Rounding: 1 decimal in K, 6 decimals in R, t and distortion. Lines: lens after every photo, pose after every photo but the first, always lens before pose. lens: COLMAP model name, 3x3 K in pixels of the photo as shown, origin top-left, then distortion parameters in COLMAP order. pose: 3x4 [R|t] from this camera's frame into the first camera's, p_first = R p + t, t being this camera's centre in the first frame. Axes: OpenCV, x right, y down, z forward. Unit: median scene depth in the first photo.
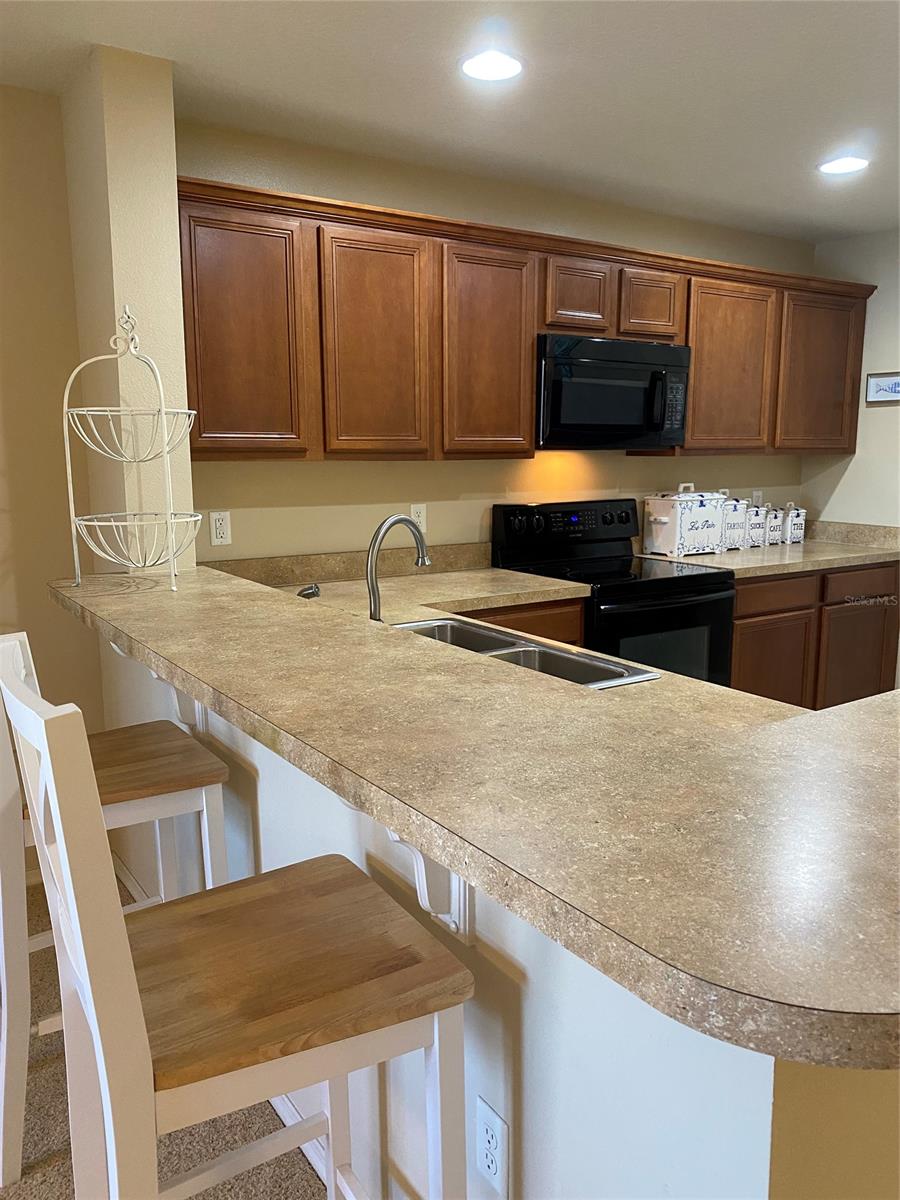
lens RADIAL K [[913.3, 0, 473.7], [0, 913.3, 612.3], [0, 0, 1]] dist [0.038351, -0.051446]
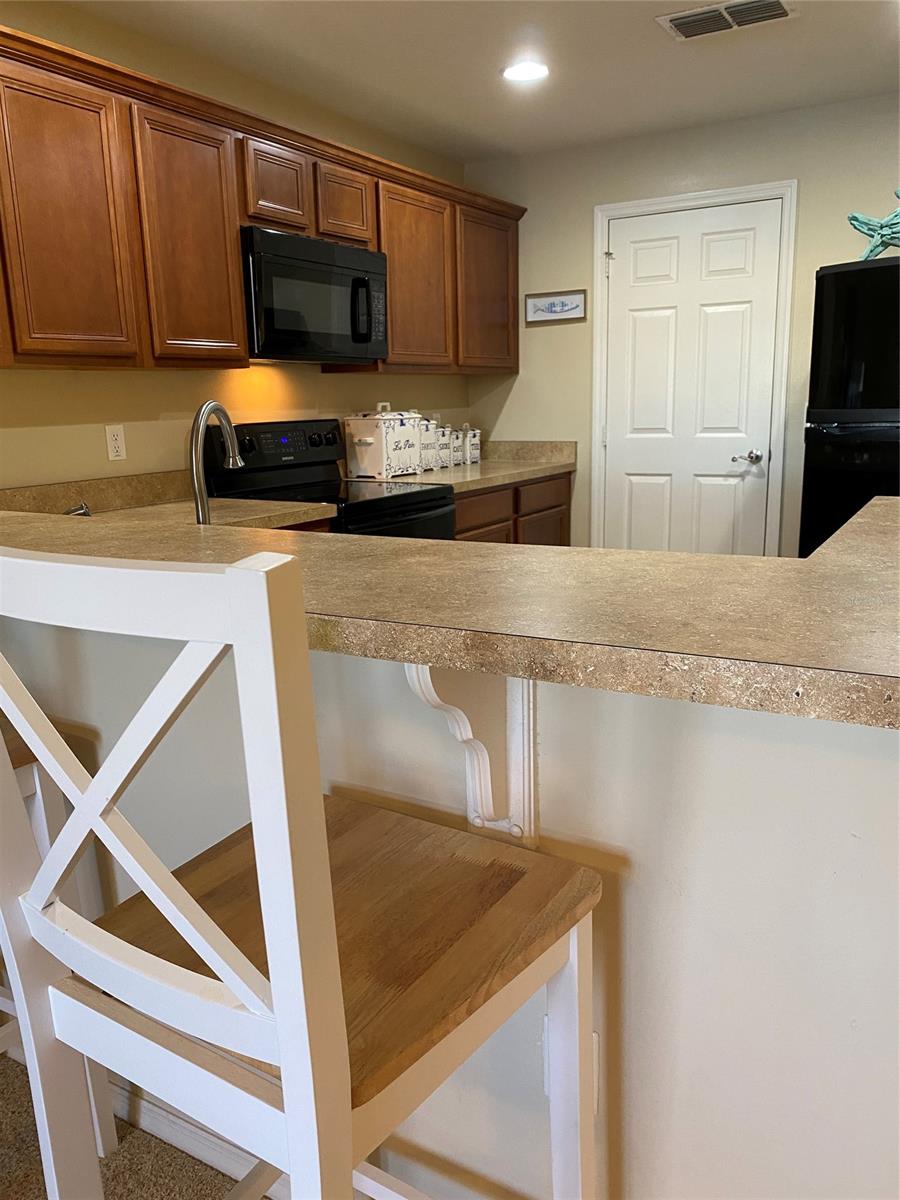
lens RADIAL K [[913.3, 0, 458.2], [0, 913.3, 615.2], [0, 0, 1]] dist [0.038351, -0.051446]
pose [[0.902378, -0.119745, 0.413974, -0.140146], [0.099799, 0.992573, 0.069569, 0.026919], [-0.419229, -0.021464, 0.907627, 0.088568]]
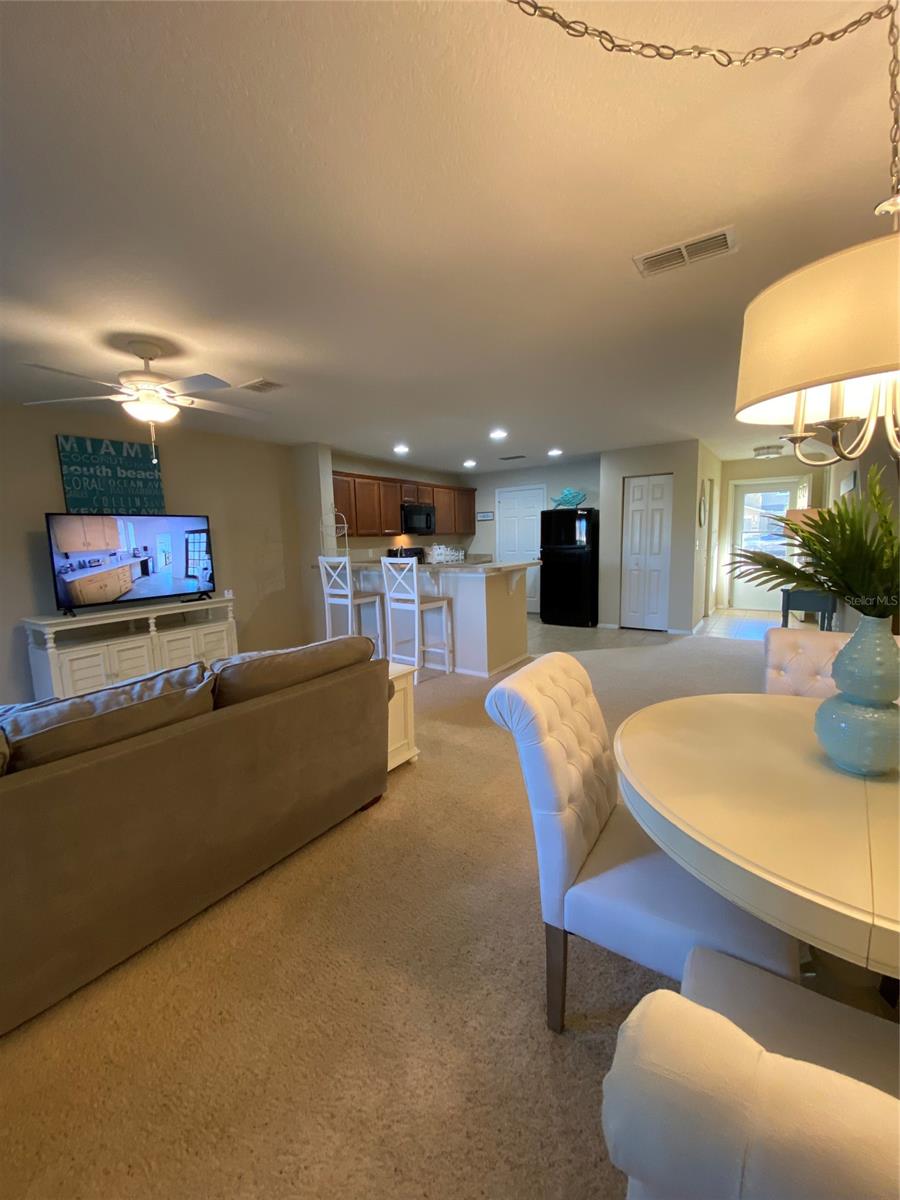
lens RADIAL K [[484.4, 0, 450.7], [0, 484.4, 598.4], [0, 0, 1]] dist [0.010460, -0.004034]
pose [[0.931599, -0.067133, 0.357234, -0.444617], [0.088003, 0.995215, -0.042469, 0.178138], [-0.352673, 0.071002, 0.933049, -0.859495]]
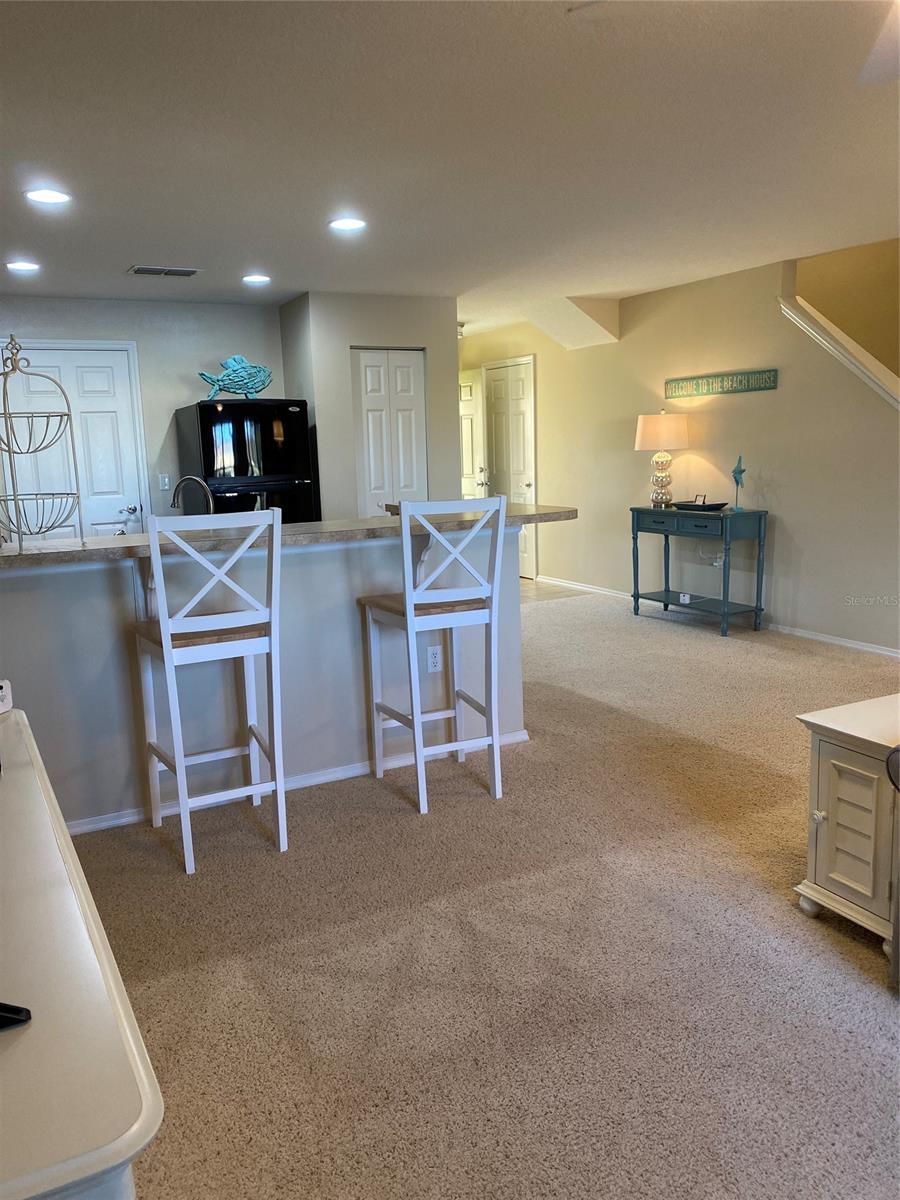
lens RADIAL K [[913.3, 0, 448.7], [0, 913.3, 601.3], [0, 0, 1]] dist [0.038351, -0.051446]
pose [[0.104100, -0.172709, 0.979456, -1.021006], [0.205778, 0.967238, 0.148683, -0.019232], [-0.973046, 0.186072, 0.136229, 0.176375]]
